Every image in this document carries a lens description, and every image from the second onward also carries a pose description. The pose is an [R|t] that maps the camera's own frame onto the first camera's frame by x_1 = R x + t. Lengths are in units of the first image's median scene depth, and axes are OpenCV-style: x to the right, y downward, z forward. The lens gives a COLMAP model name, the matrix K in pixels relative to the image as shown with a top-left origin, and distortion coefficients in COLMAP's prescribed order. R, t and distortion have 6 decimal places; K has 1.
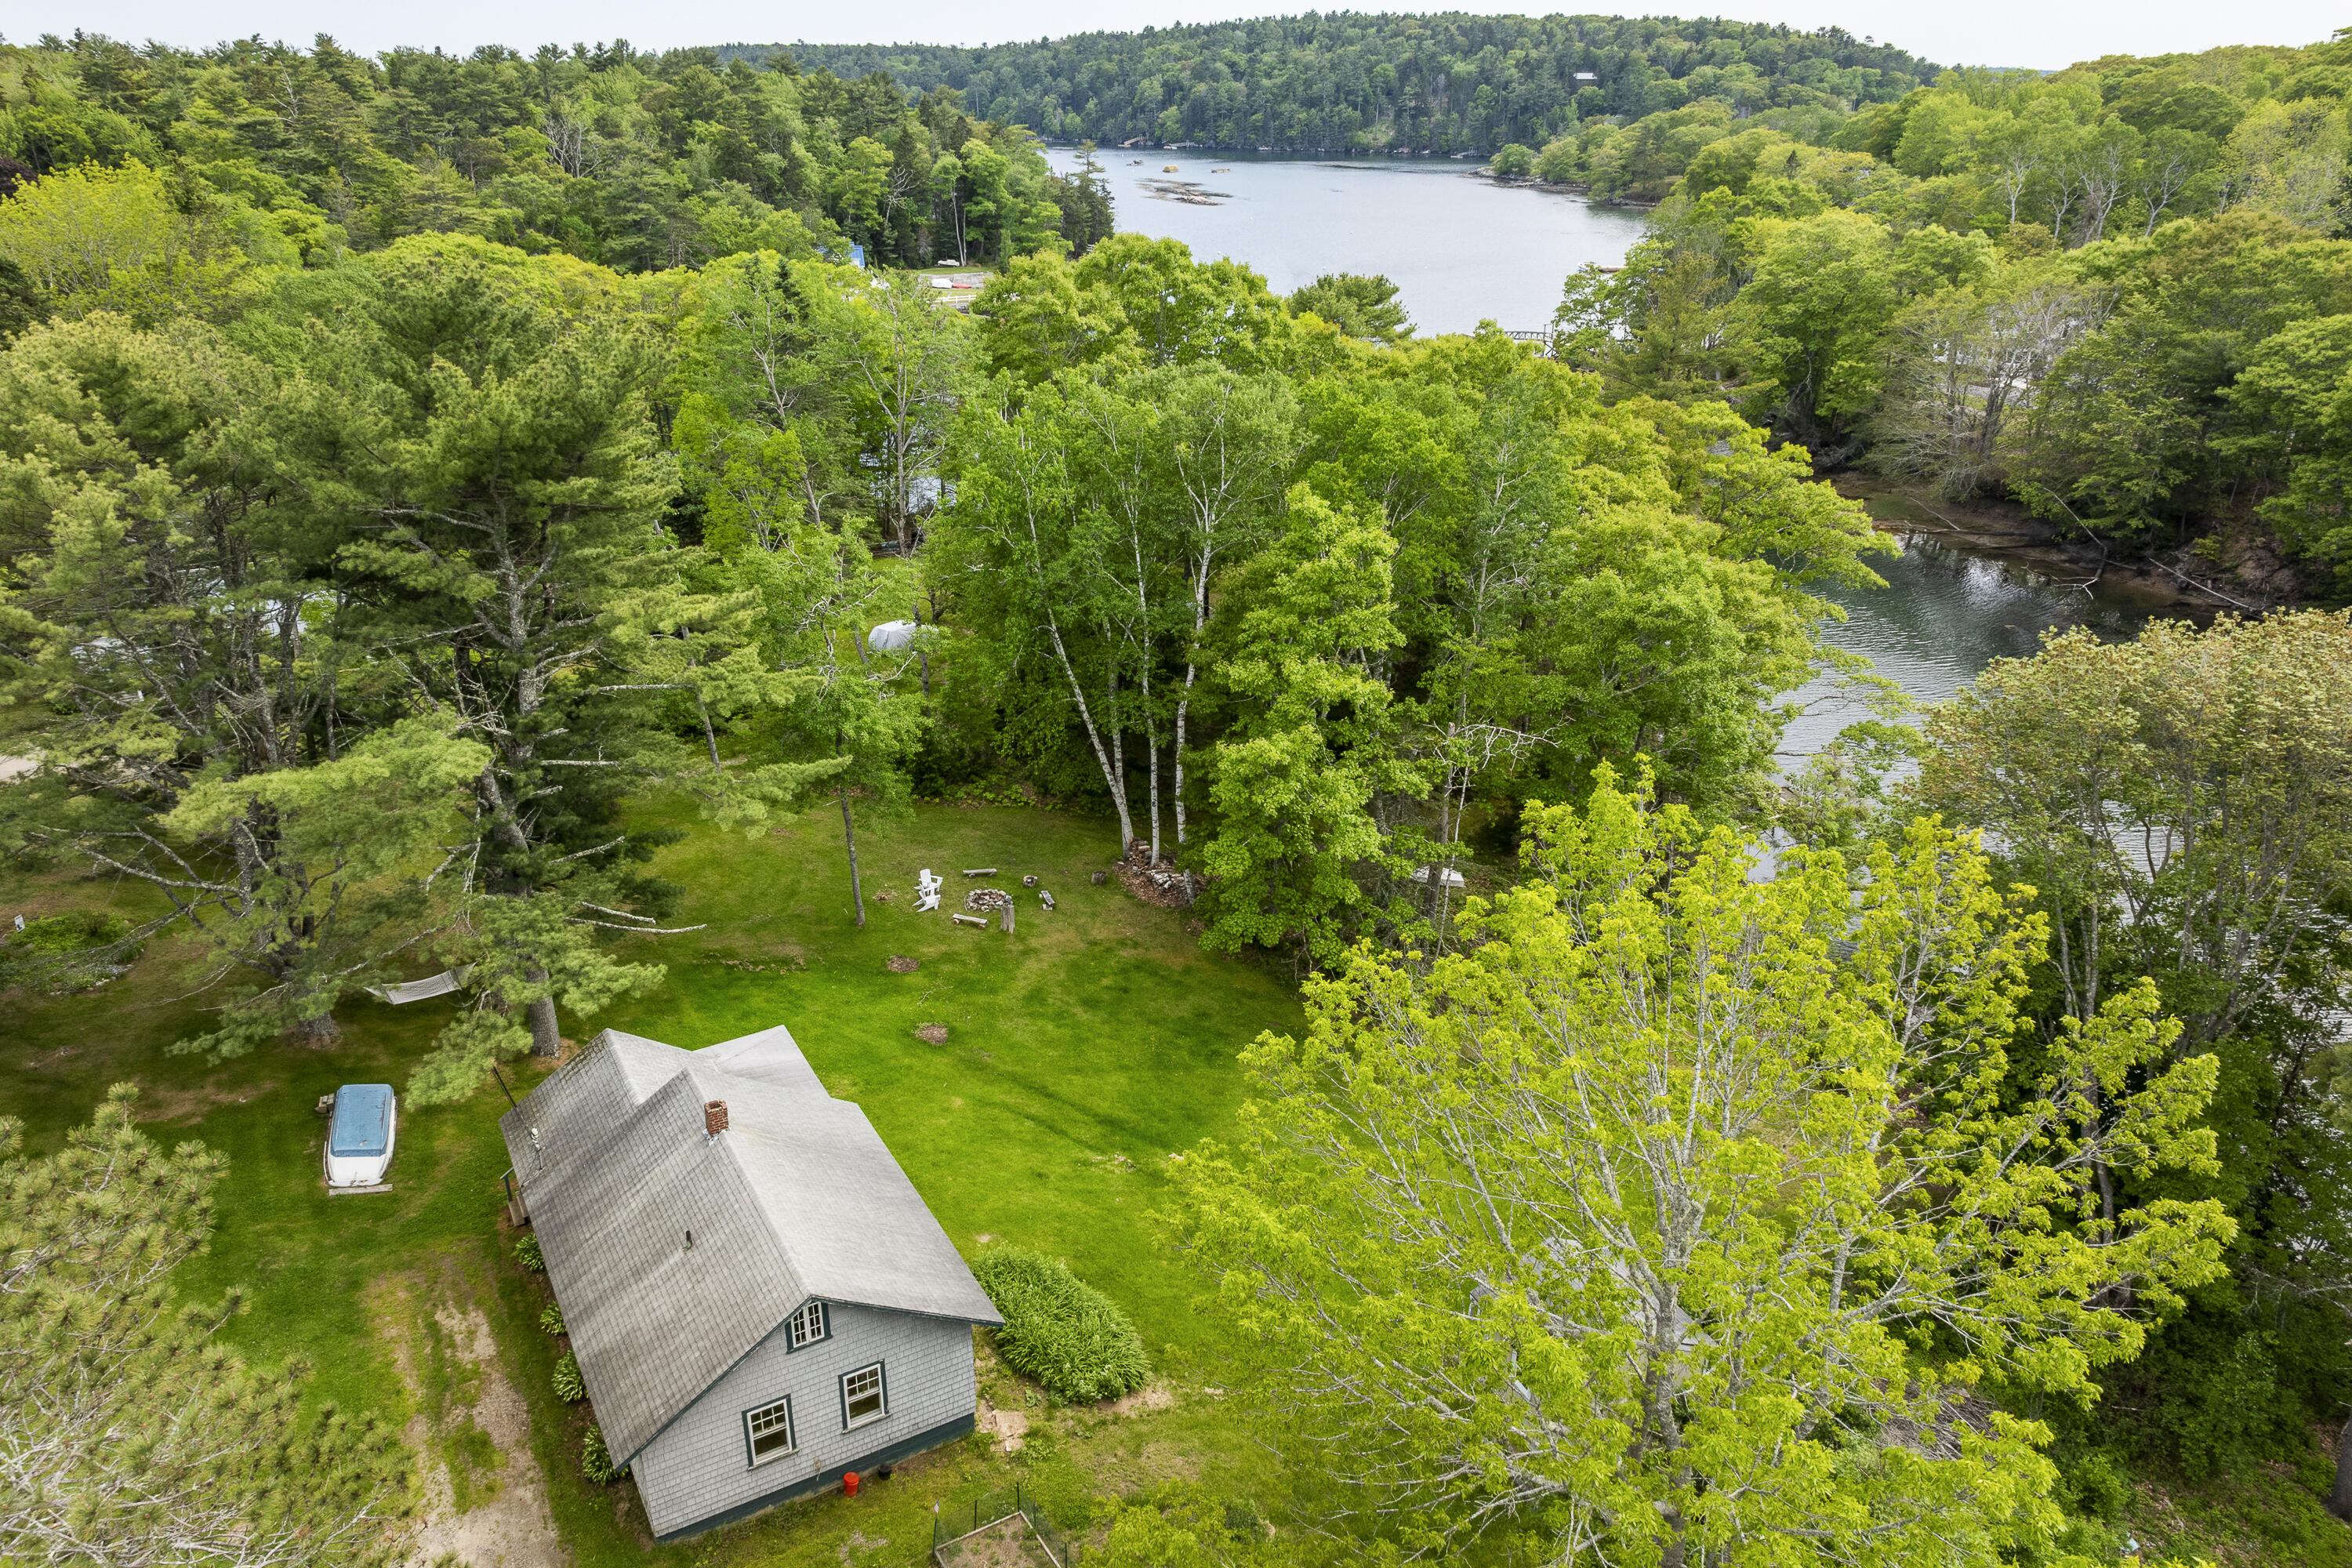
lens RADIAL K [[1649.0, 0, 1178.8], [0, 1649.0, 789.5], [0, 0, 1]] dist [-0.006165, 0.008083]
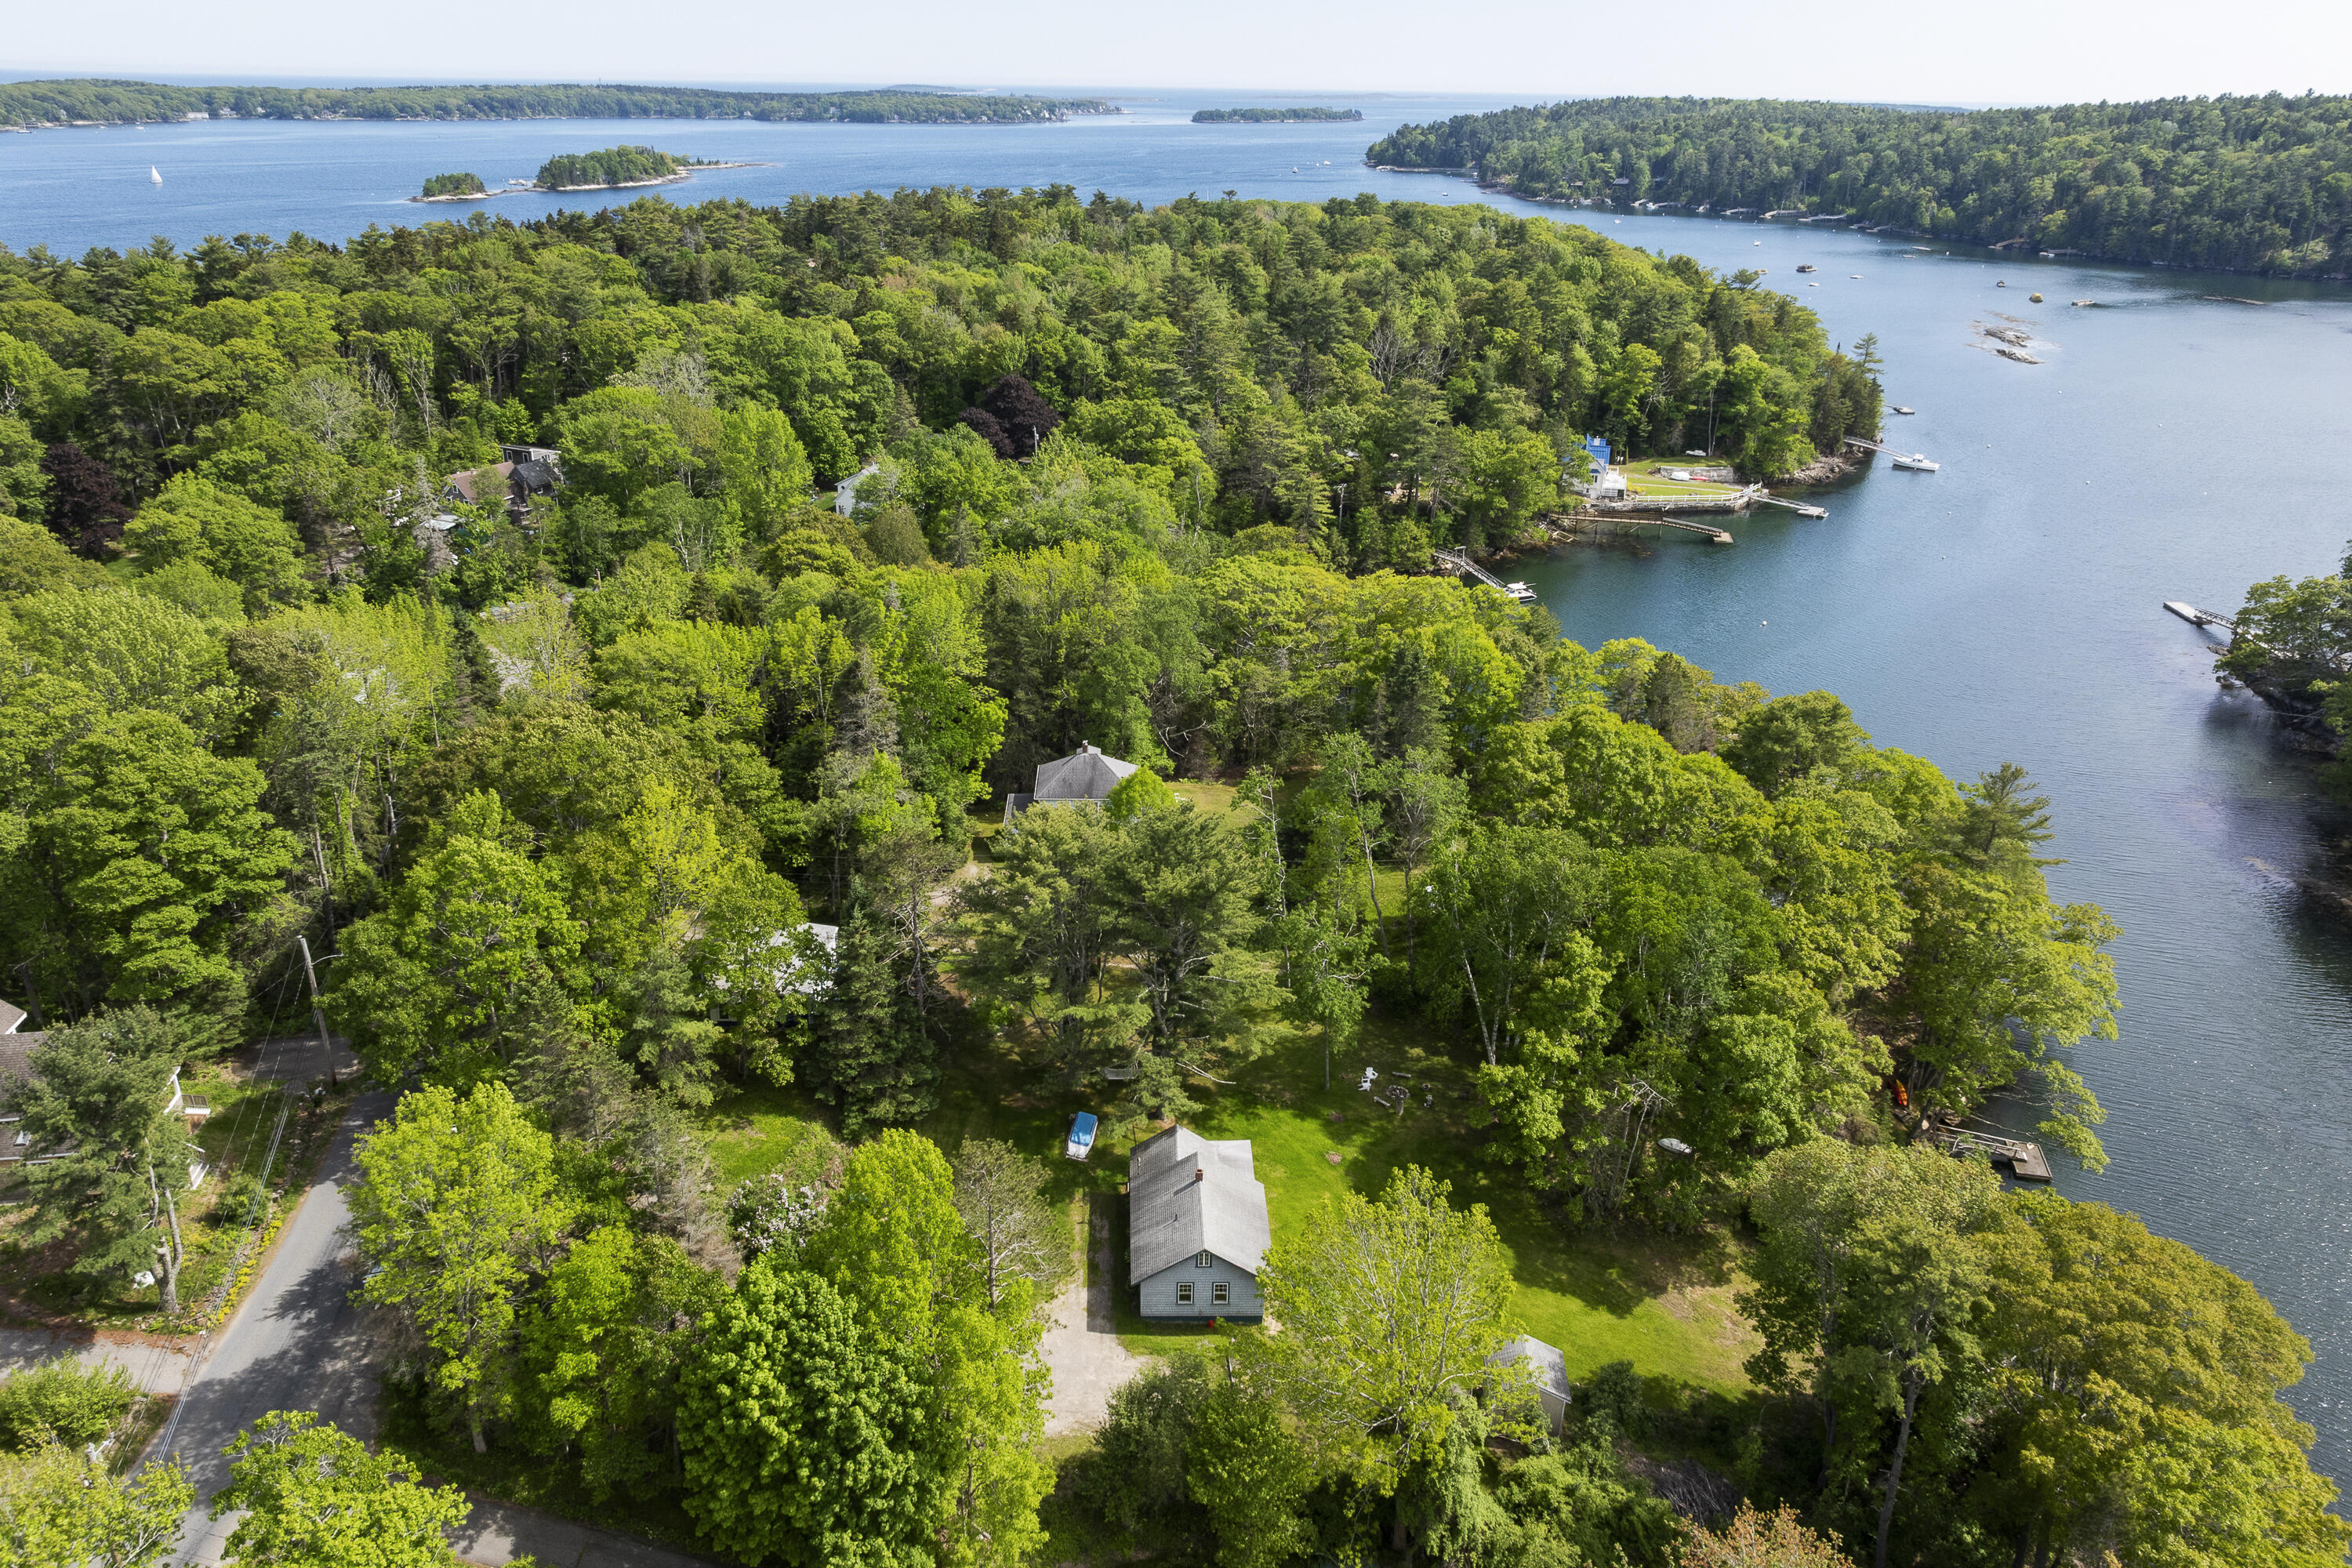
lens RADIAL K [[1649.0, 0, 1147.3], [0, 1649.0, 832.6], [0, 0, 1]] dist [-0.006165, 0.008083]
pose [[0.875711, 0.201255, -0.438893, 0.080661], [-0.198716, 0.978662, 0.052274, -0.053517], [0.440048, 0.041439, 0.897017, -0.165112]]
